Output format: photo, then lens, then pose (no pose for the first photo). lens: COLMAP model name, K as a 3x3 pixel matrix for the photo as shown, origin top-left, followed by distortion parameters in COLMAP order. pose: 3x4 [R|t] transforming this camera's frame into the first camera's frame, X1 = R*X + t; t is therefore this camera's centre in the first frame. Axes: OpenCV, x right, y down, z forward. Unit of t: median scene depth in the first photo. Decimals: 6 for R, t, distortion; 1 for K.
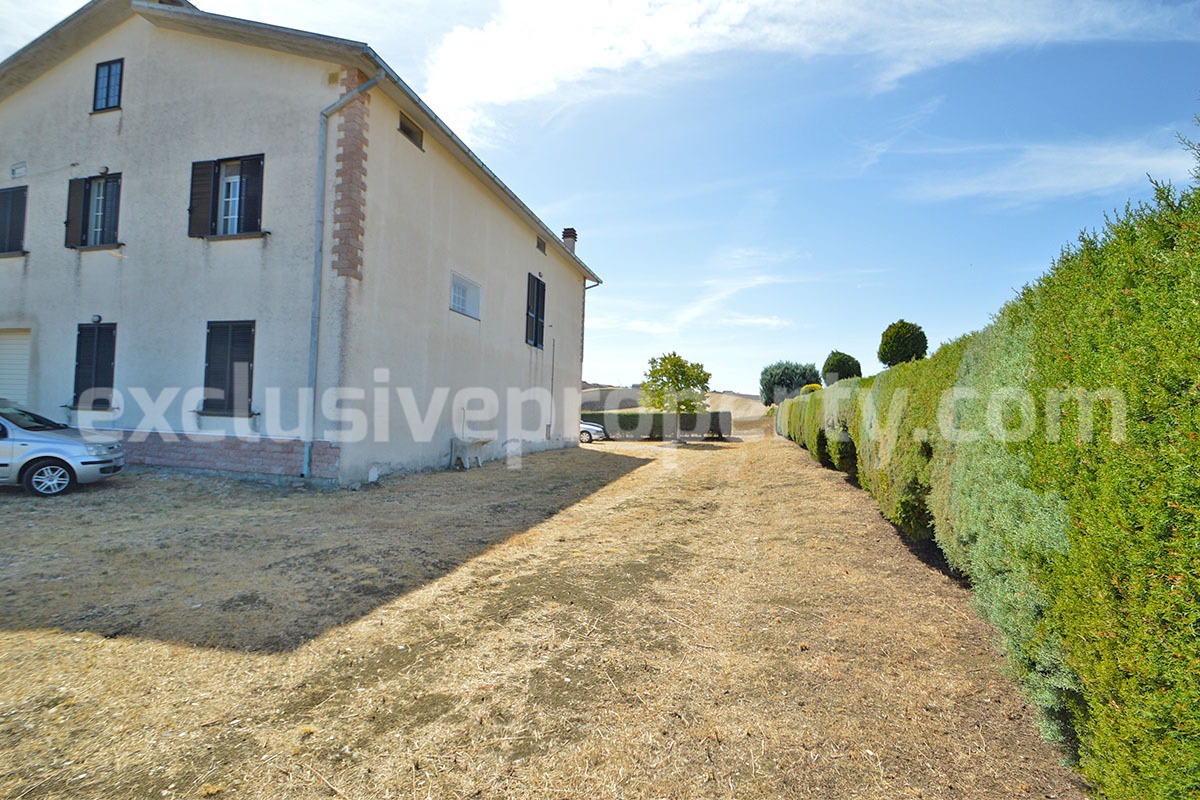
lens RADIAL K [[534.1, 0, 600.0], [0, 534.1, 400.0], [0, 0, 1]] dist [0.001597, -0.008477]
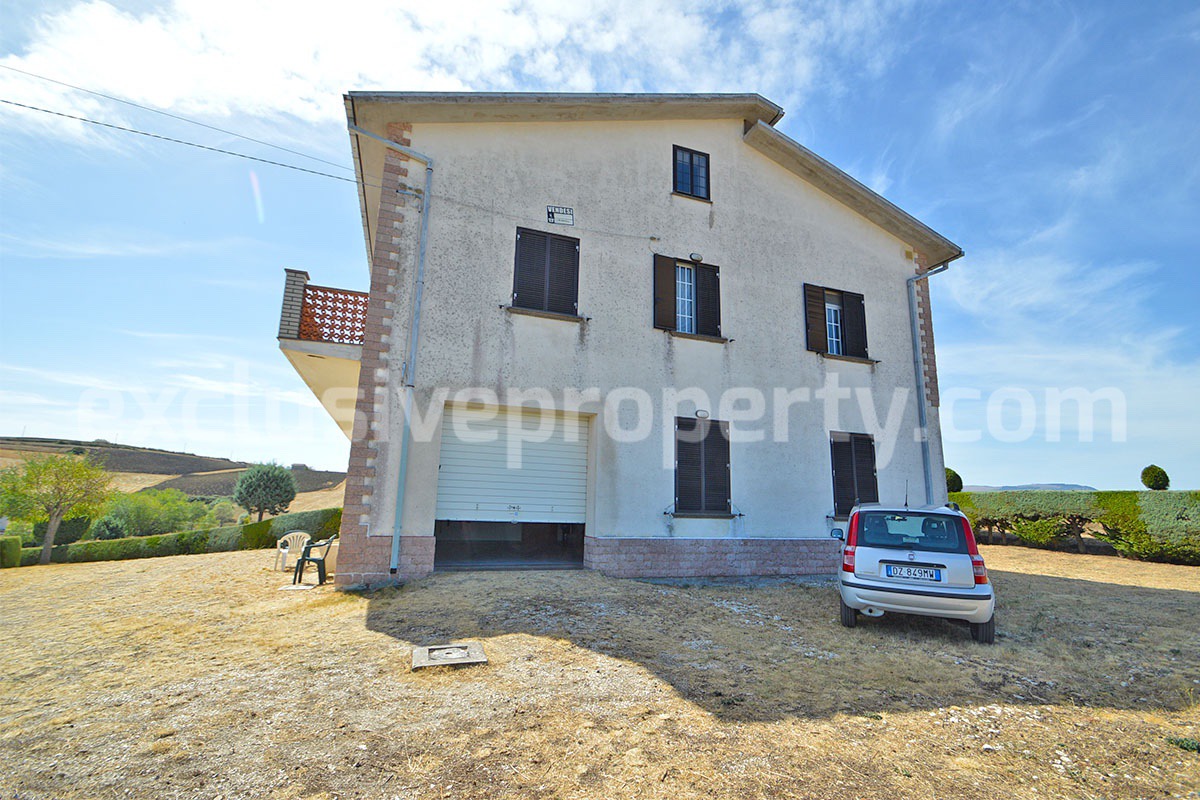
lens RADIAL K [[540.0, 0, 597.3], [0, 540.0, 408.1], [0, 0, 1]] dist [0.019389, -0.017625]
pose [[0.817858, 0.093049, 0.567846, -1.710103], [-0.011598, 0.989304, -0.145405, -0.028884], [-0.575303, 0.112335, 0.810190, 0.376360]]
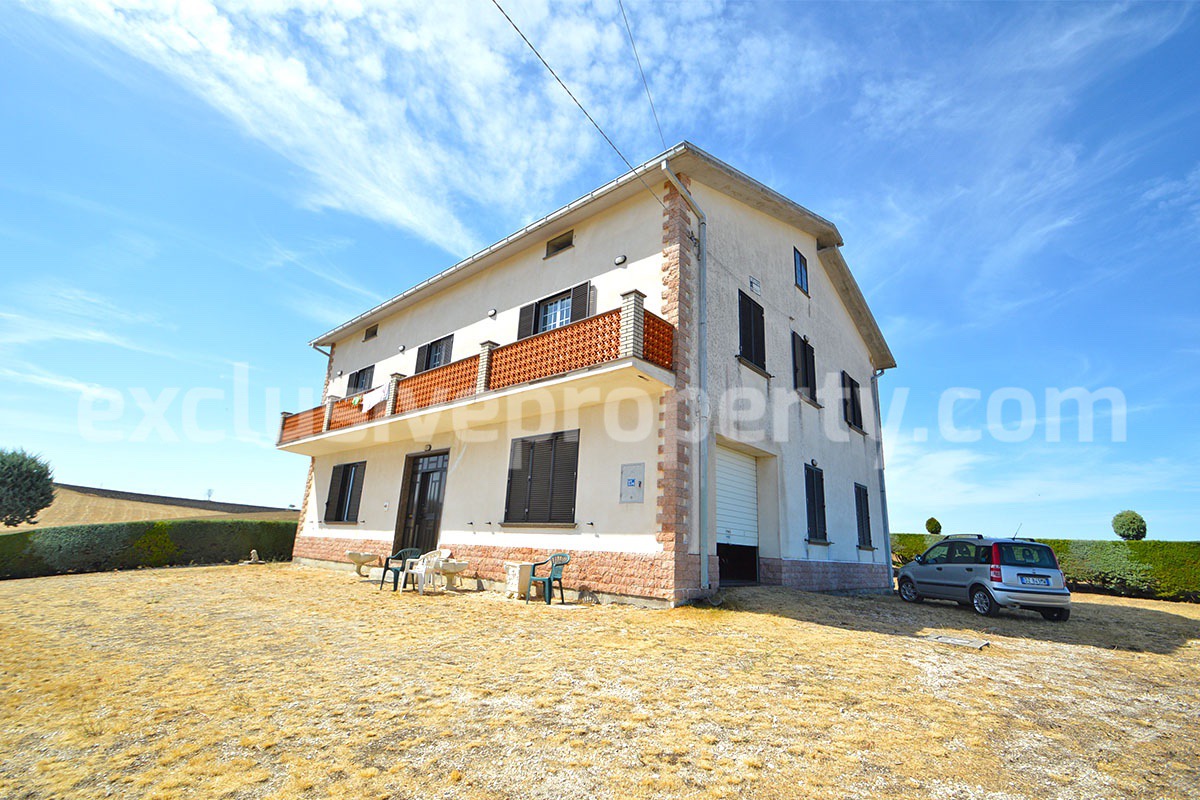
lens RADIAL K [[541.1, 0, 601.7], [0, 541.1, 413.5], [0, 0, 1]] dist [0.015056, -0.018740]
pose [[0.442218, 0.207817, 0.872500, -2.325578], [-0.056916, 0.977328, -0.203938, 0.008417], [-0.895100, 0.040526, 0.444020, 0.936055]]
